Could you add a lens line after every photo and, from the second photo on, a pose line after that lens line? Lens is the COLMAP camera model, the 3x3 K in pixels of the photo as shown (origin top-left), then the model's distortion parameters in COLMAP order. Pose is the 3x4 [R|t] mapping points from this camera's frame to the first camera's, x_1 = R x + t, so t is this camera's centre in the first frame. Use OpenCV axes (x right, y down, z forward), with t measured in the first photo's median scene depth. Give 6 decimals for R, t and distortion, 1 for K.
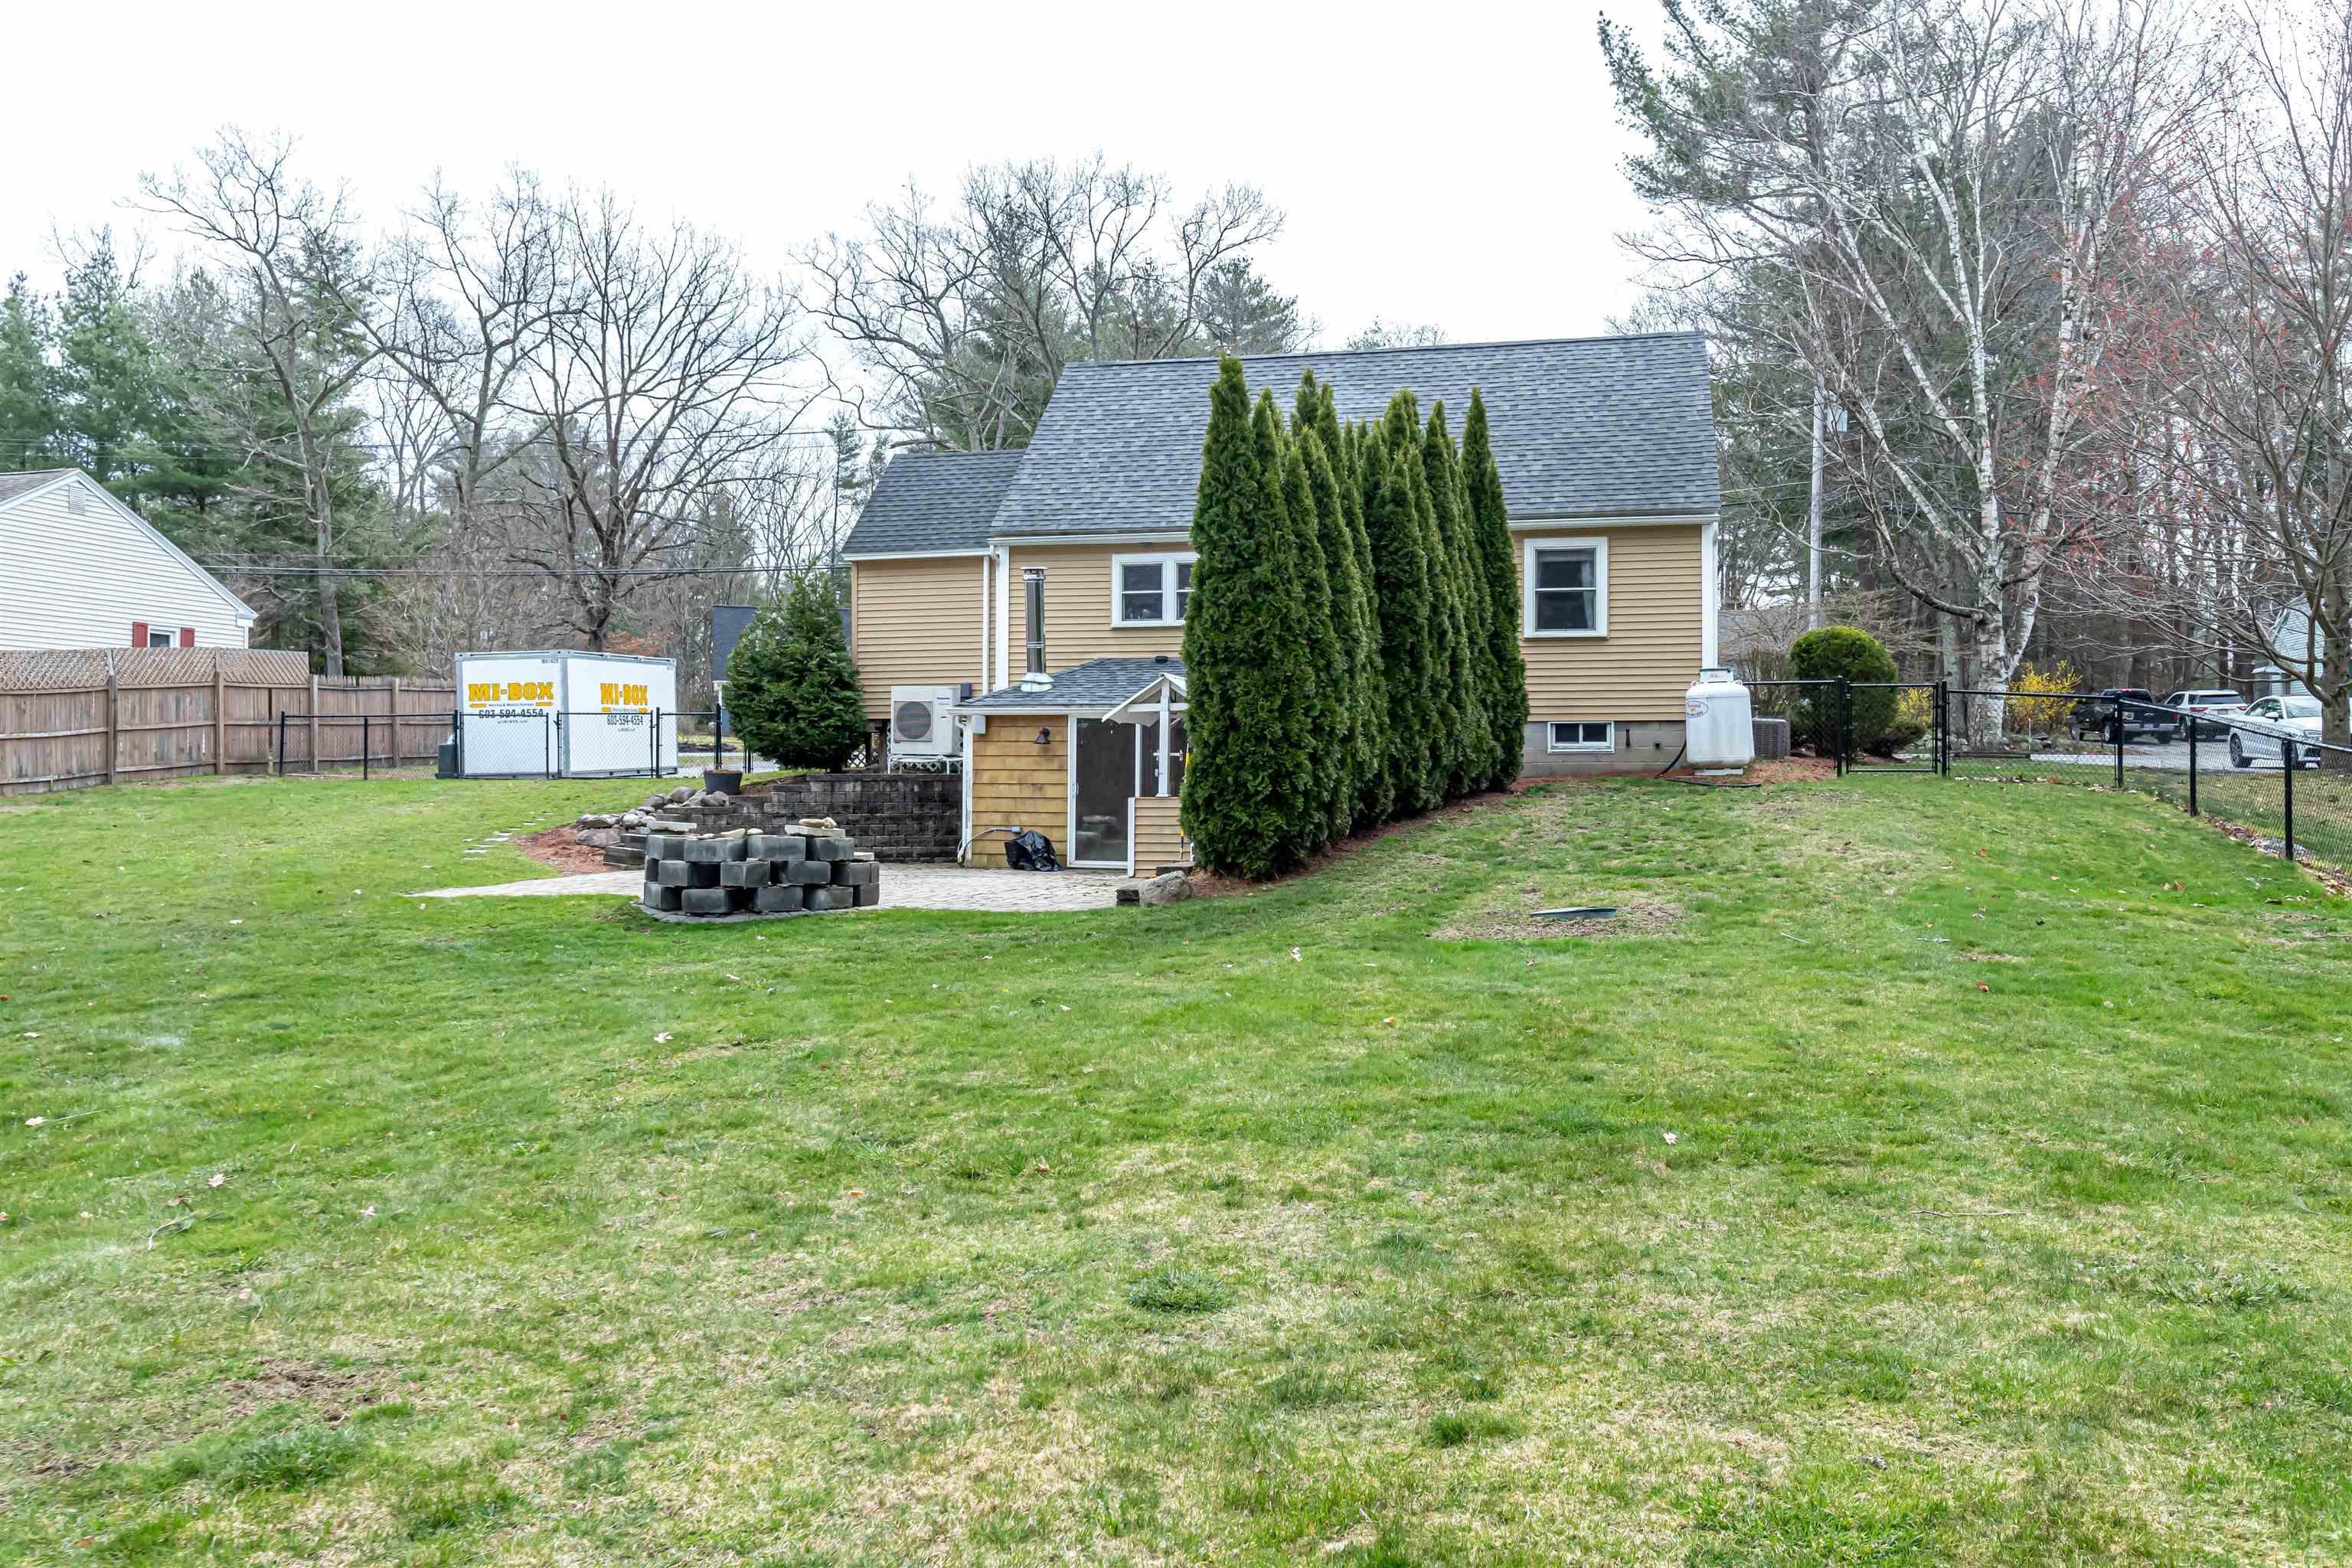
lens RADIAL K [[1850.8, 0, 1183.3], [0, 1850.8, 787.7], [0, 0, 1]] dist [0.040345, 0.001264]
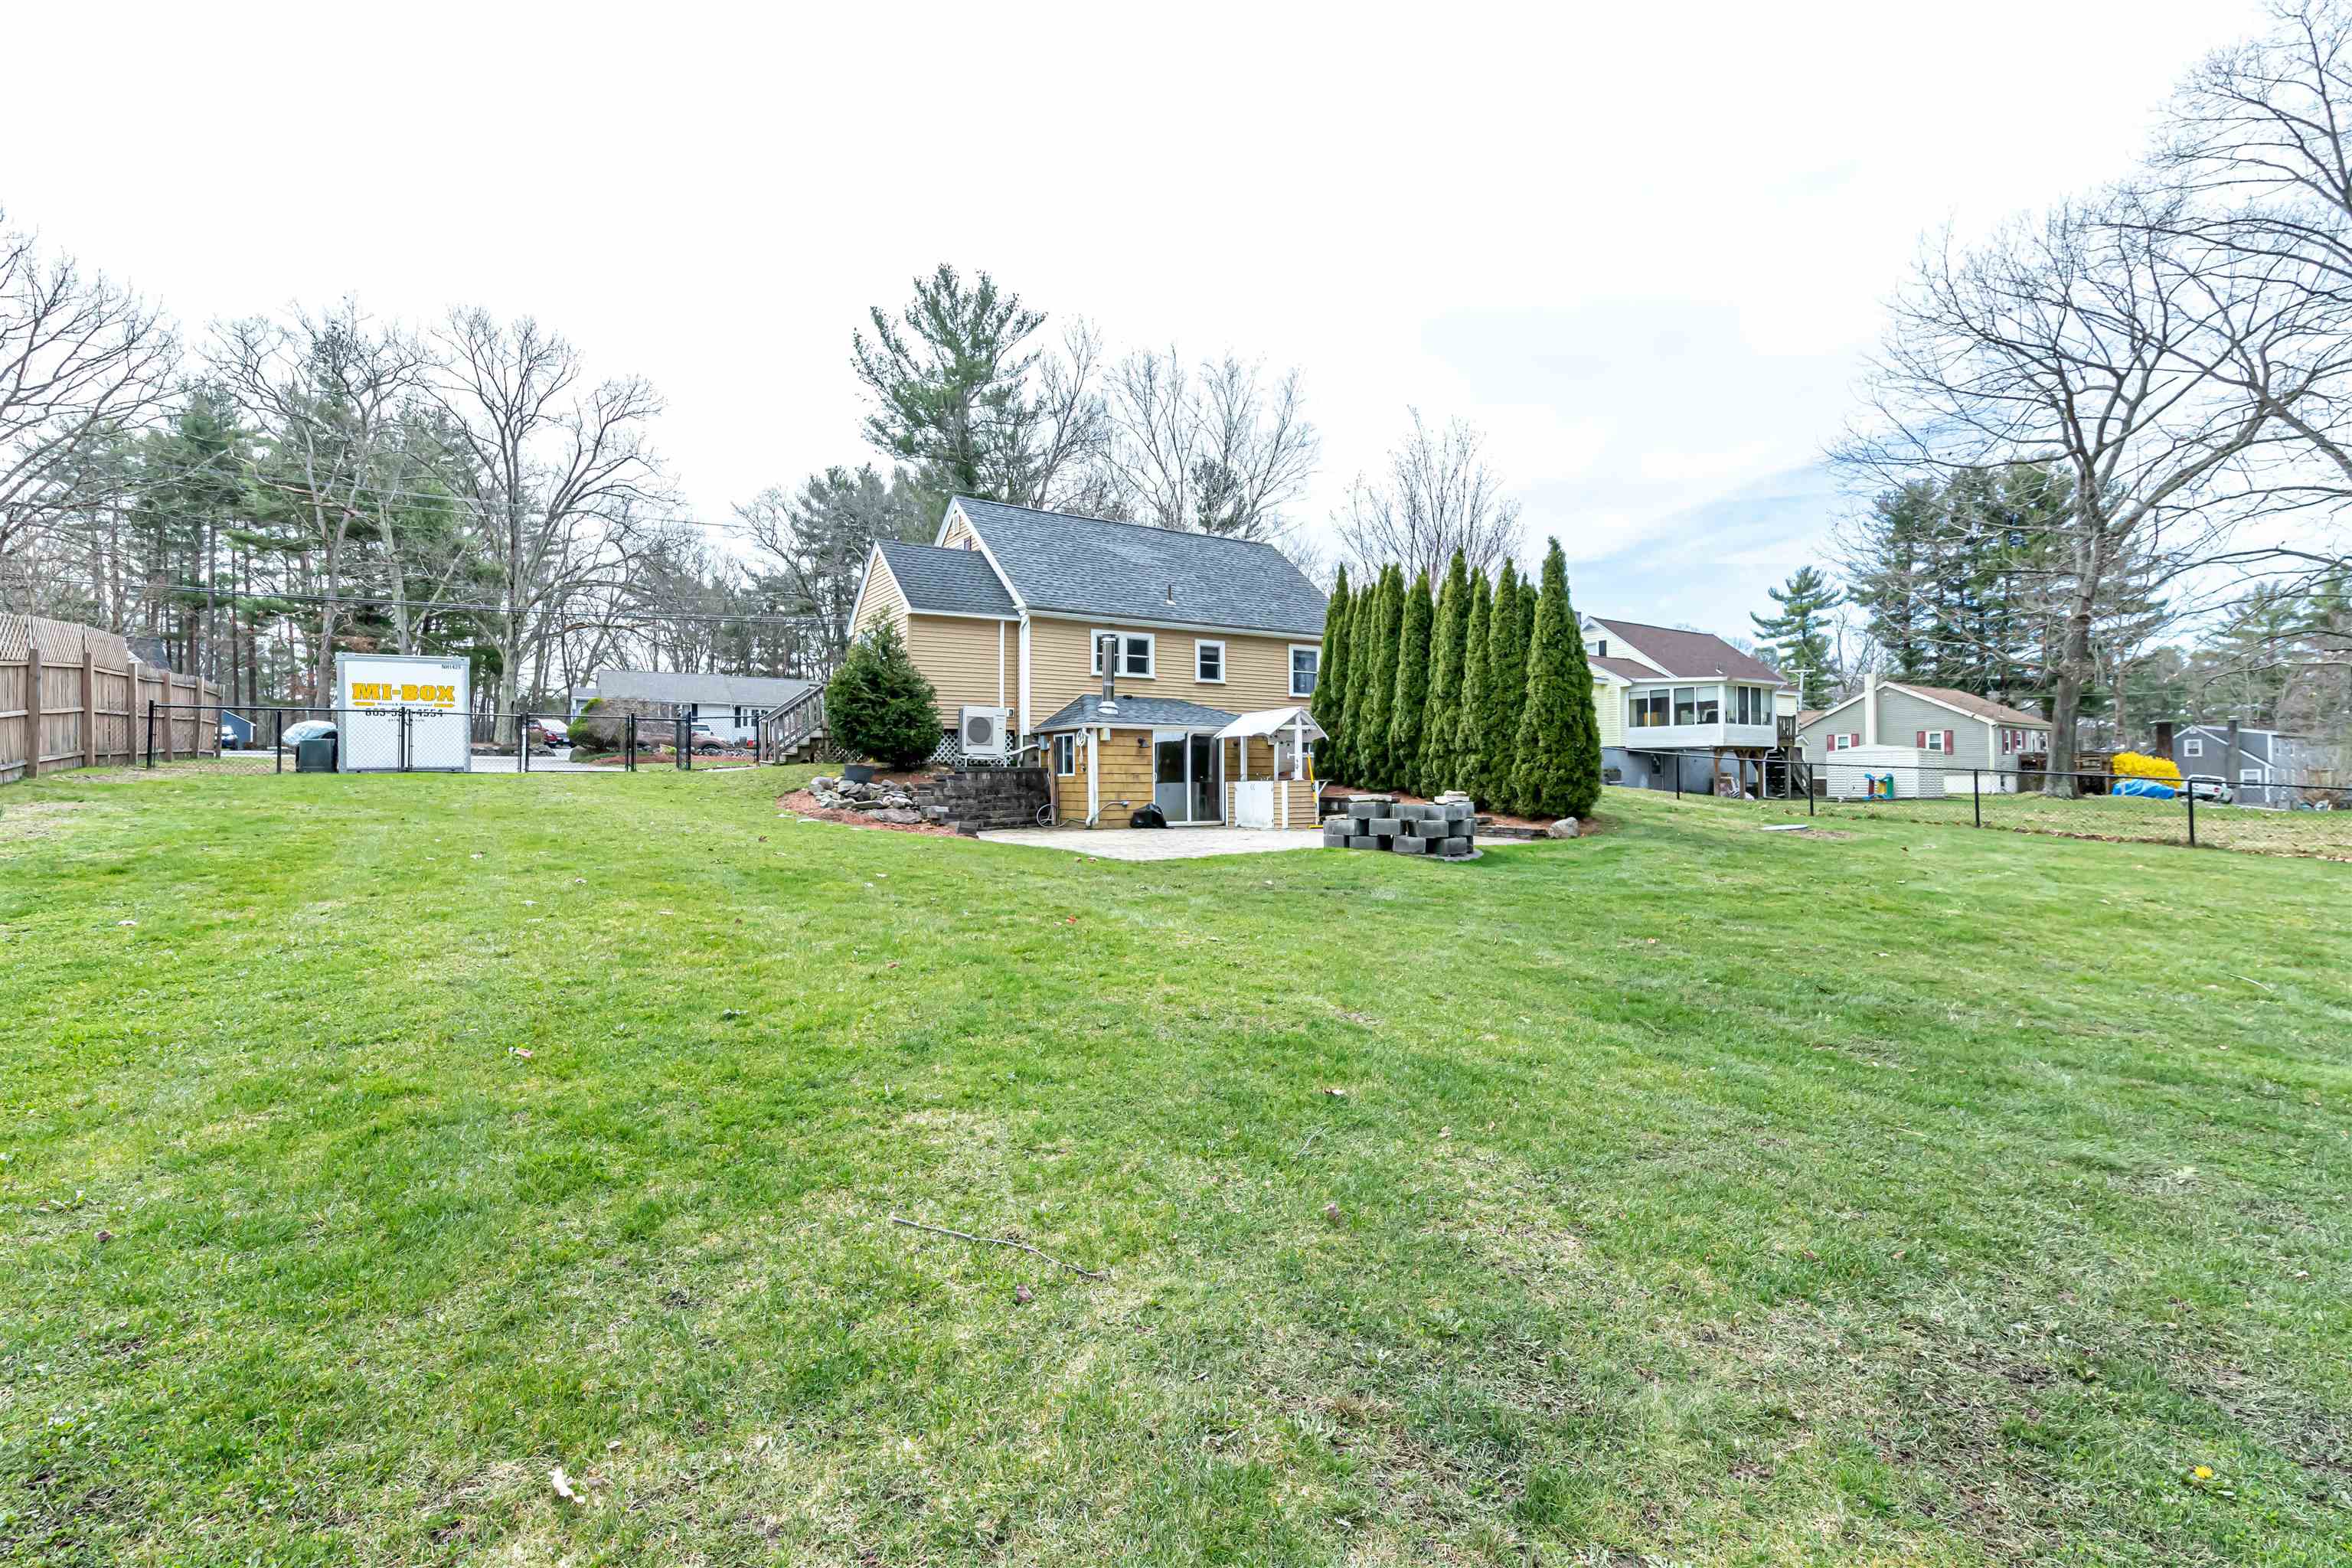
lens RADIAL K [[1028.9, 0, 1153.9], [0, 1028.9, 771.3], [0, 0, 1]] dist [0.003154, 0.000372]
pose [[0.690769, 0.001019, 0.723075, -0.635346], [0.007409, 0.999937, -0.008487, 0.003320], [-0.723038, 0.011219, 0.690717, 0.356942]]
